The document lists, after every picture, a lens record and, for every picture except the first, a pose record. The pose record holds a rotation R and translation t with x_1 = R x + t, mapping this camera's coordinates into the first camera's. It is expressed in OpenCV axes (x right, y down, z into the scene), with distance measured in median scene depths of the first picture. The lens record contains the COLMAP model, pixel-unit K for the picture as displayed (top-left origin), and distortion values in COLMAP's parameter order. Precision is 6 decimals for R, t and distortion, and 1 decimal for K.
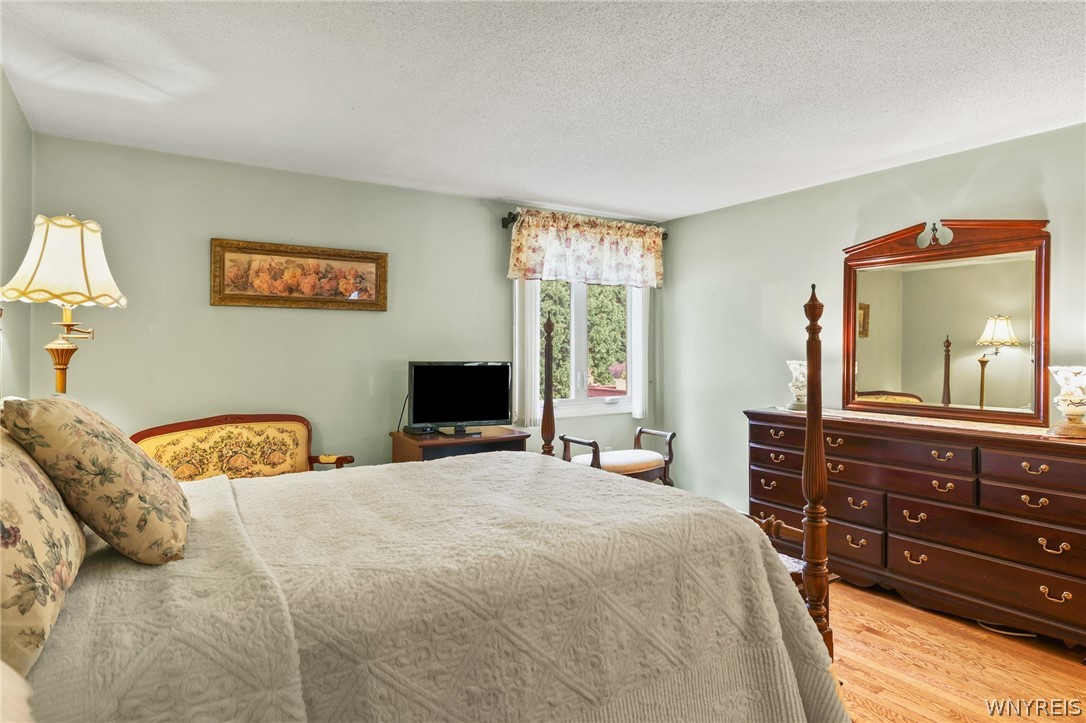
lens RADIAL K [[631.9, 0, 531.2], [0, 631.9, 346.8], [0, 0, 1]] dist [0.001398, 0.000058]
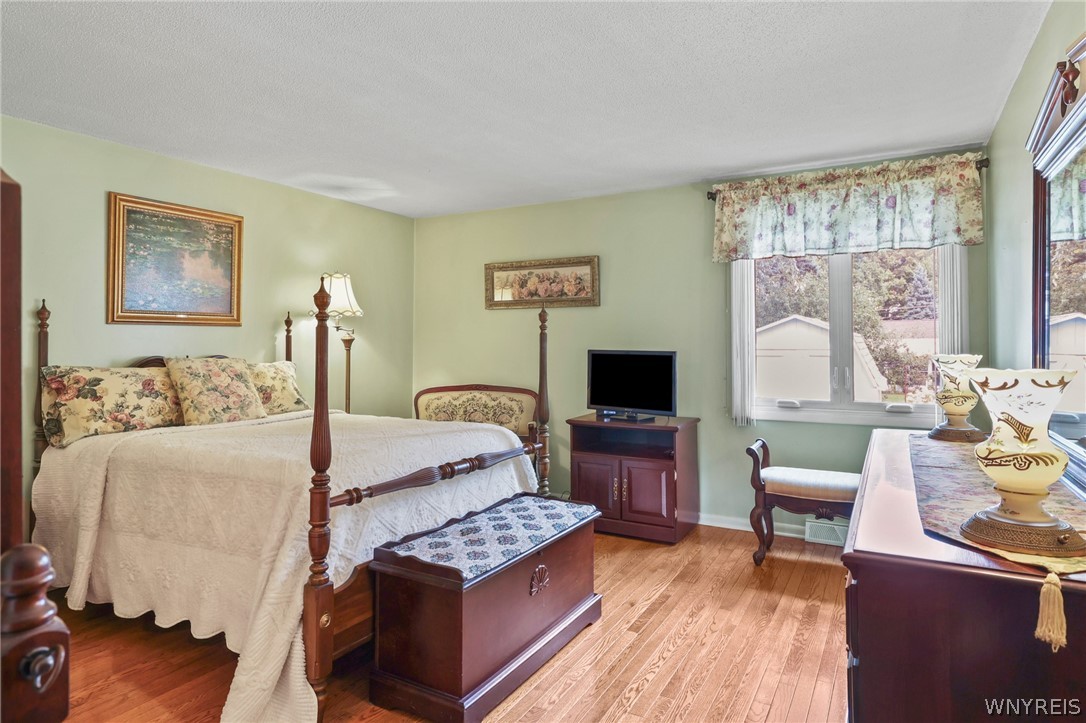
lens RADIAL K [[631.9, 0, 531.2], [0, 631.9, 346.8], [0, 0, 1]] dist [0.001398, 0.000058]
pose [[0.463741, 0.003531, -0.885964, 0.786660], [0.004441, 0.999970, 0.006309, 0.010685], [0.885960, -0.006860, 0.463712, 0.388495]]
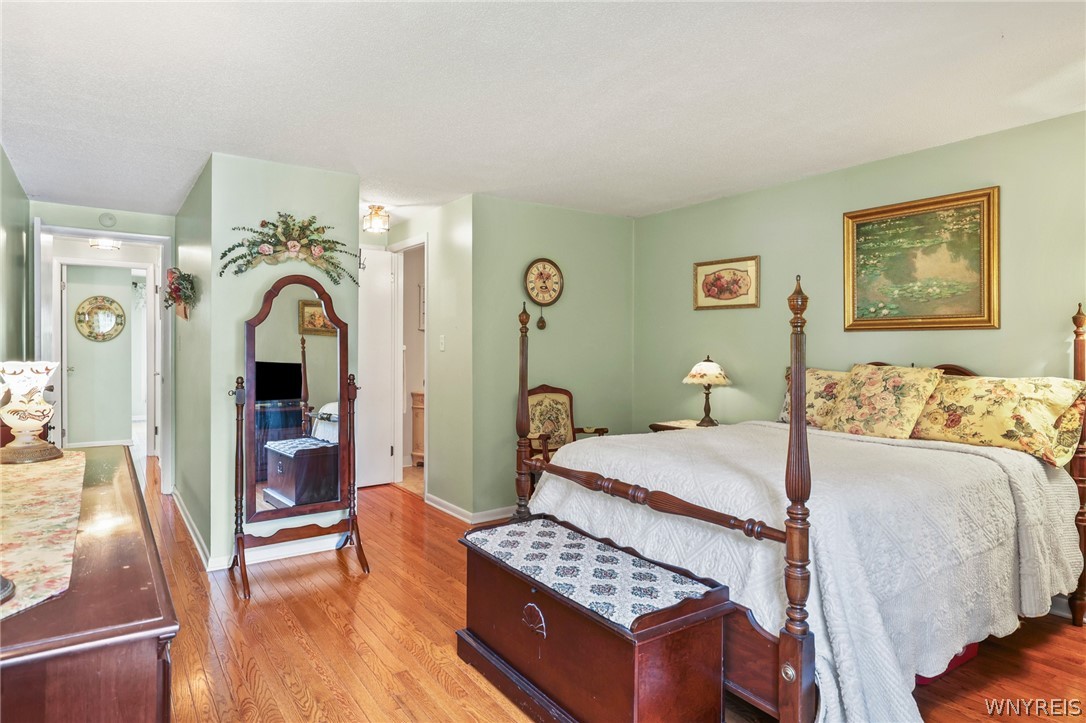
lens RADIAL K [[631.9, 0, 531.2], [0, 631.9, 346.8], [0, 0, 1]] dist [0.001398, 0.000058]
pose [[-0.999492, -0.010067, -0.030223, 0.224438], [-0.010027, 0.999949, -0.001469, 0.011414], [0.030236, -0.001165, -0.999542, 1.283696]]
